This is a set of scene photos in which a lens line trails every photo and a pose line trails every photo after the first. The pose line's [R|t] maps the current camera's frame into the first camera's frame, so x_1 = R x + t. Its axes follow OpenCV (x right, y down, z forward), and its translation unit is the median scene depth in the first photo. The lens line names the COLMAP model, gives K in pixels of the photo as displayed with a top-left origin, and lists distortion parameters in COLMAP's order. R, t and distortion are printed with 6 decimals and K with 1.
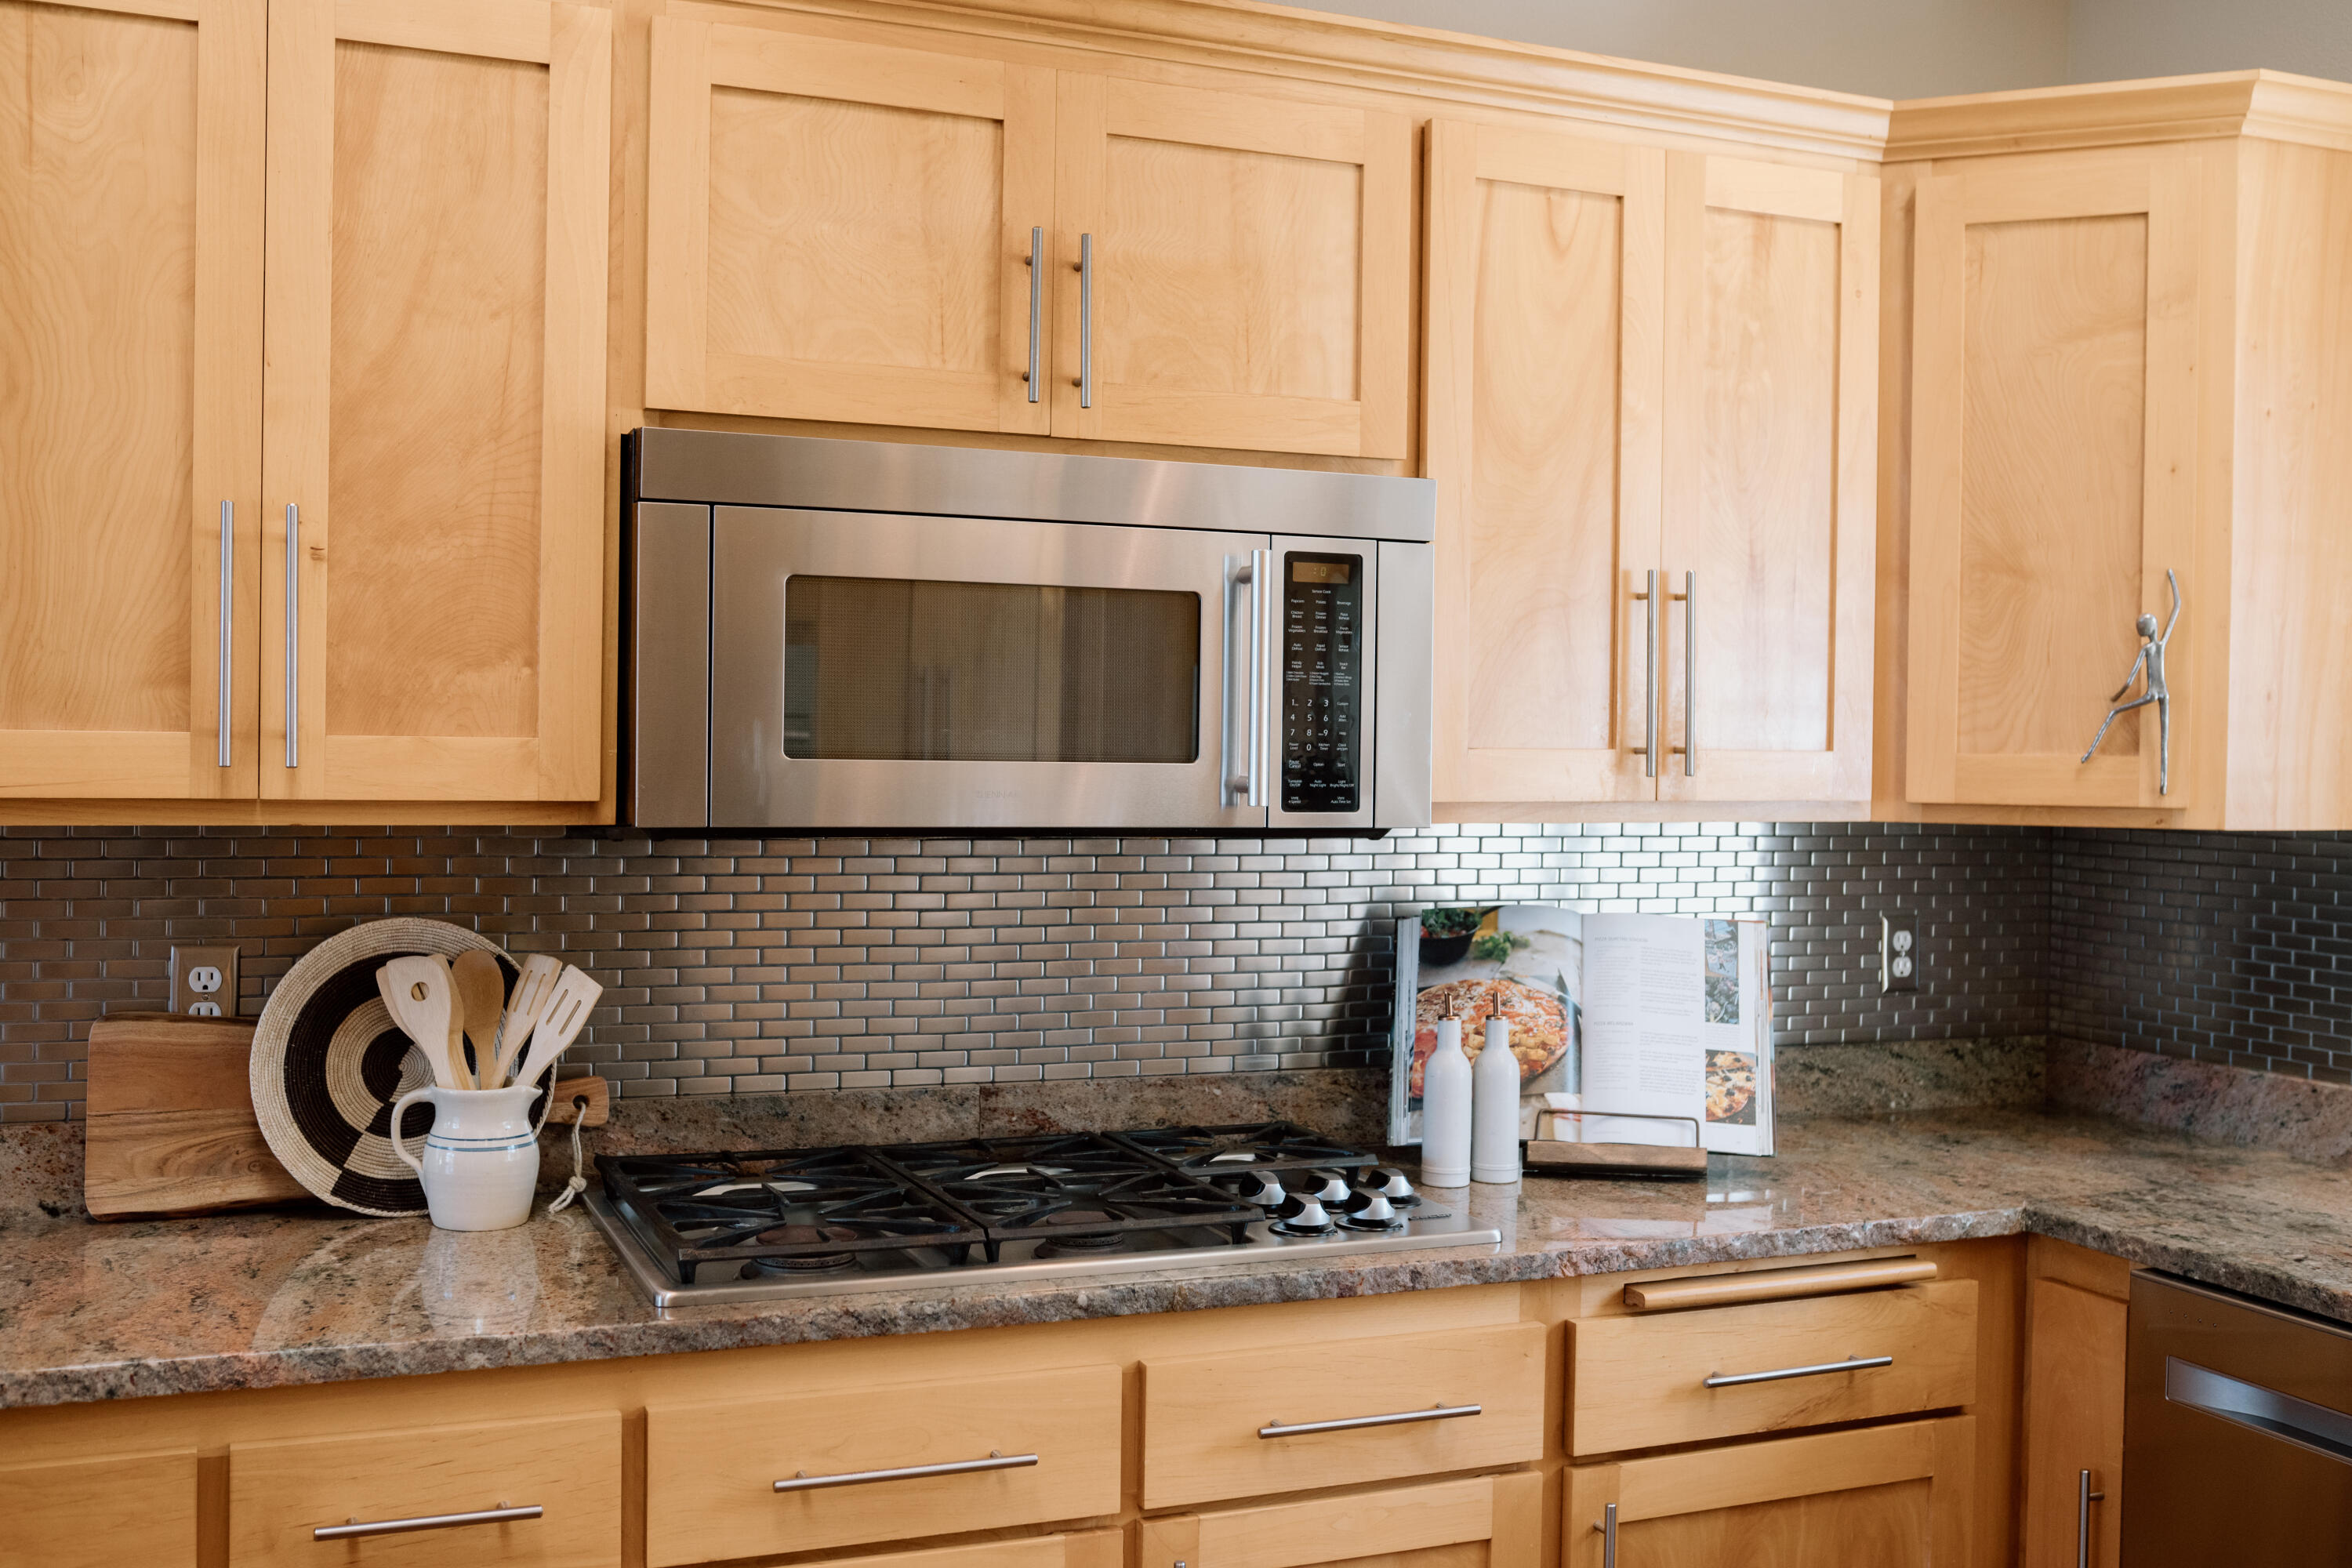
lens RADIAL K [[2244.1, 0, 1176.0], [0, 2244.1, 784.0], [0, 0, 1]] dist [0.002252, 0.004946]
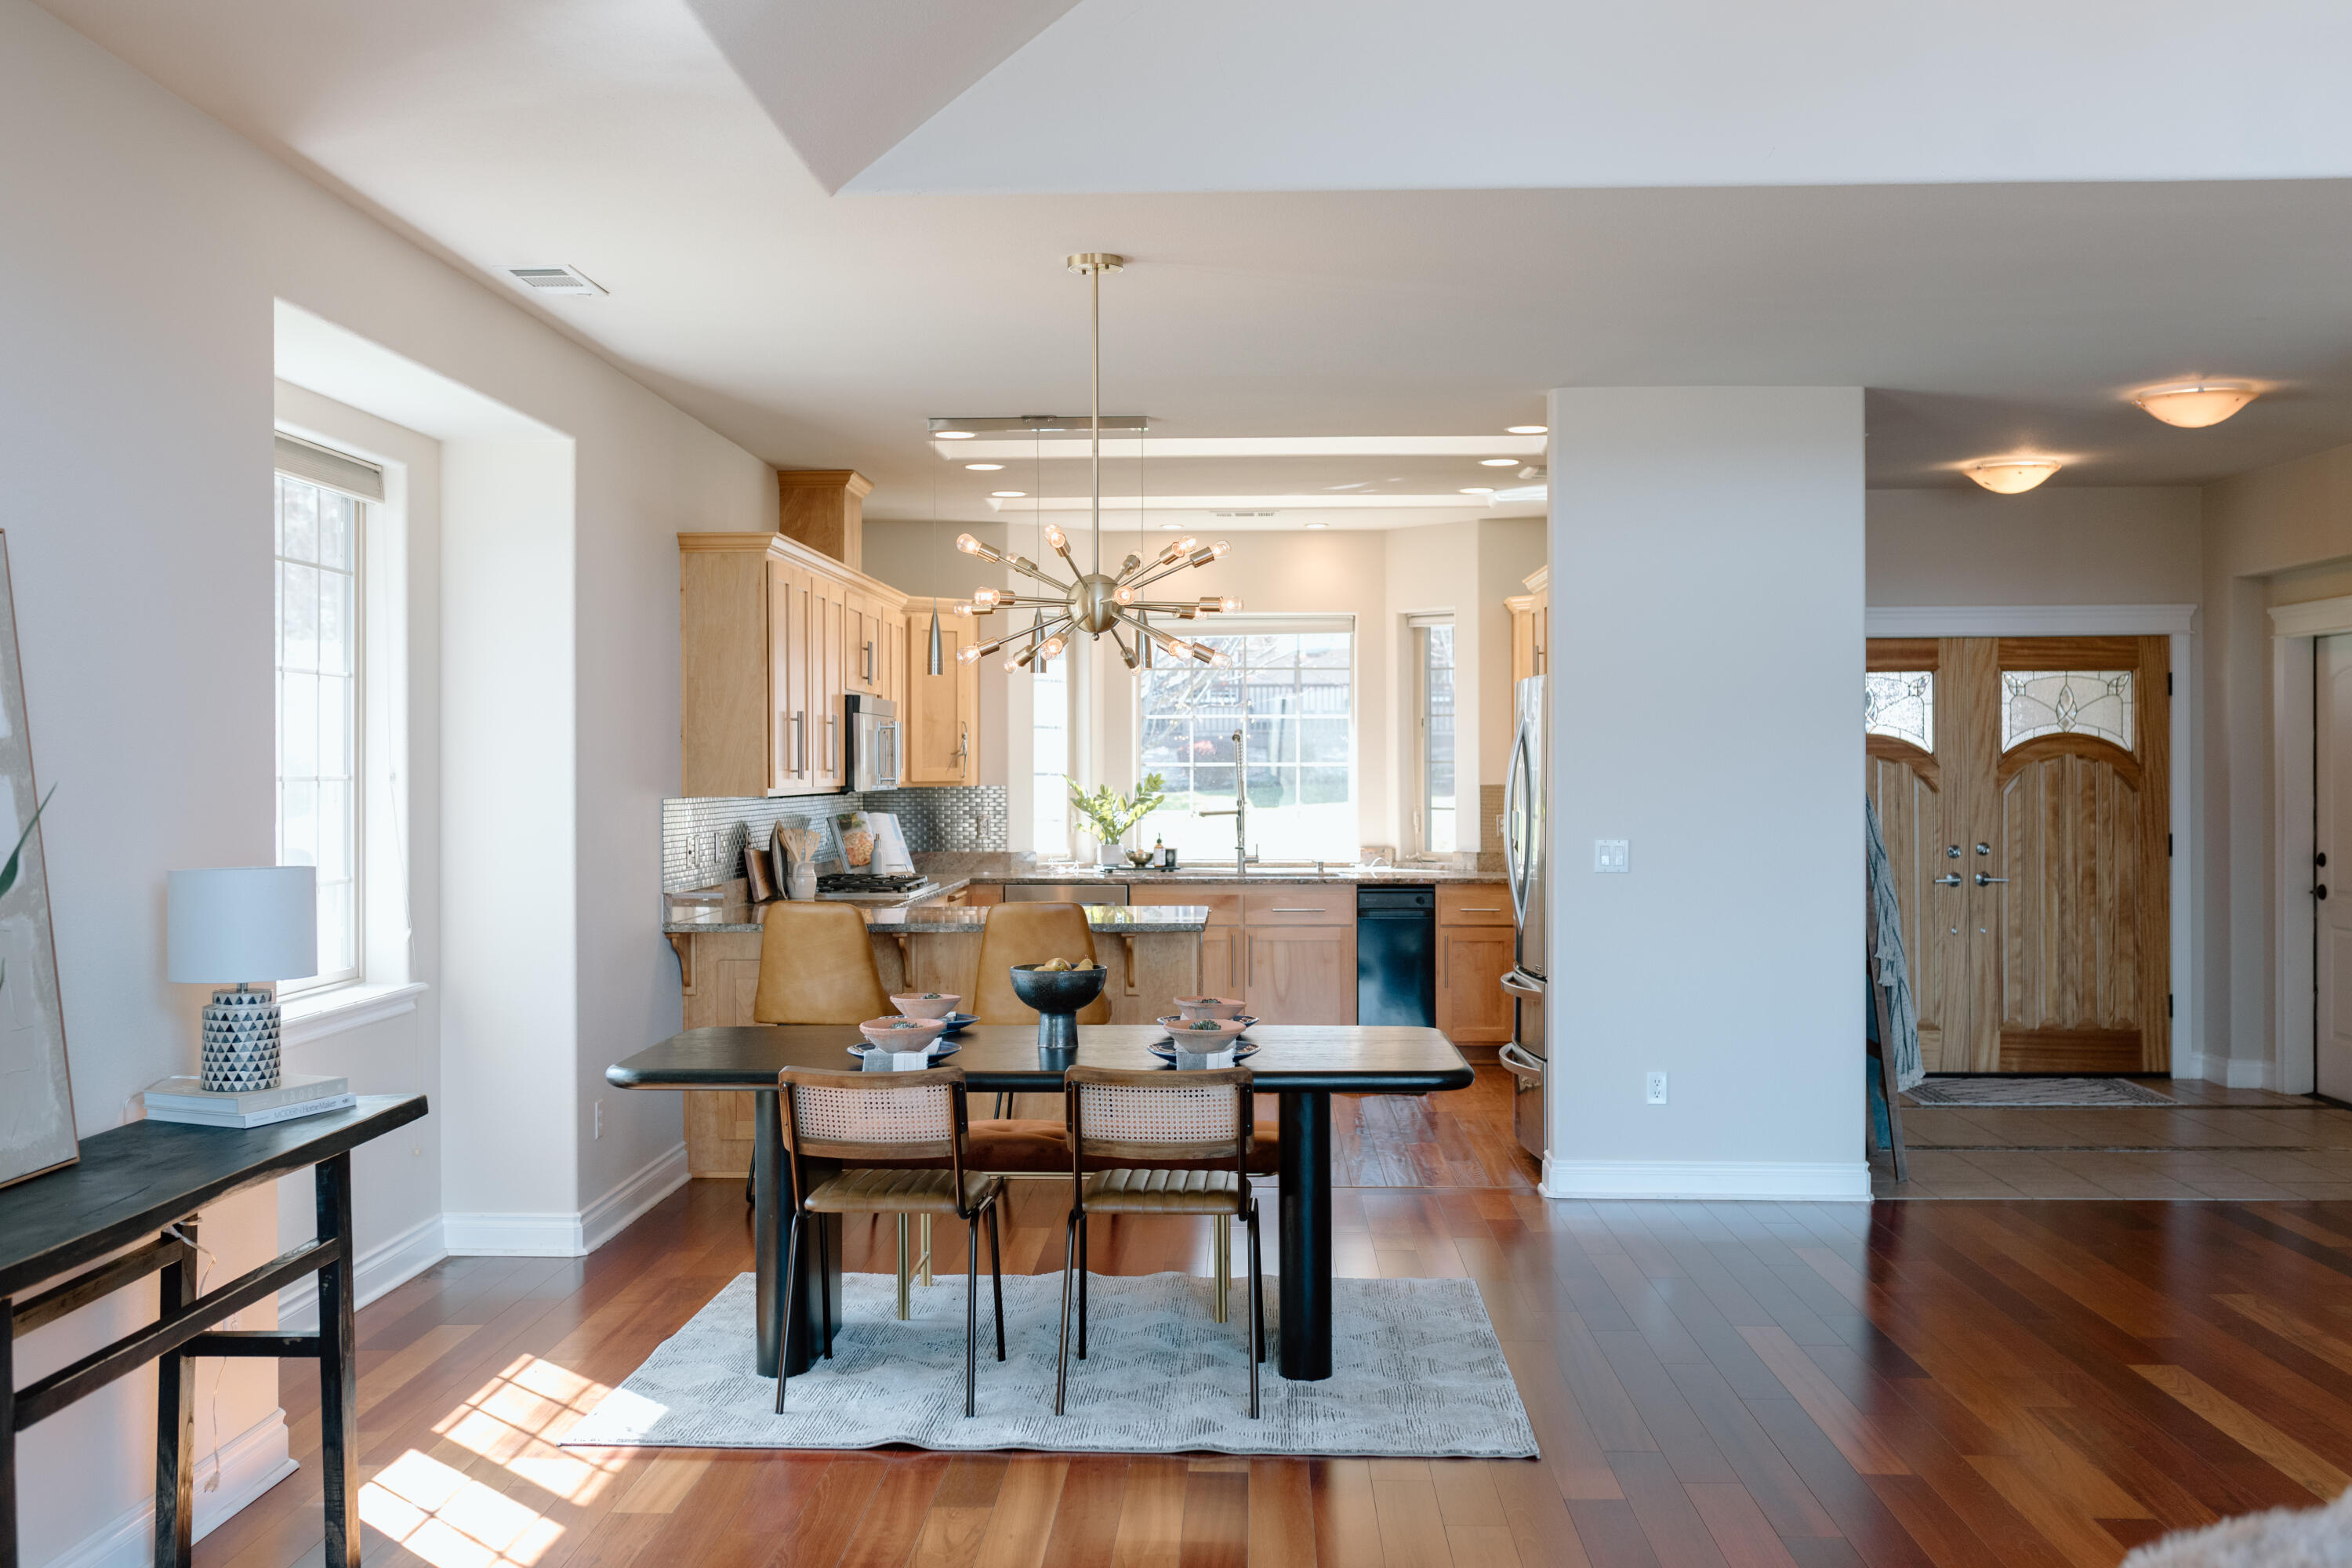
lens RADIAL K [[2244.1, 0, 1176.0], [0, 2244.1, 784.0], [0, 0, 1]] dist [0.002252, 0.004946]
pose [[0.415664, -0.020362, 0.909290, -2.941806], [0.019767, 0.999715, 0.013351, -0.028869], [-0.909303, 0.012424, 0.415948, -0.973304]]
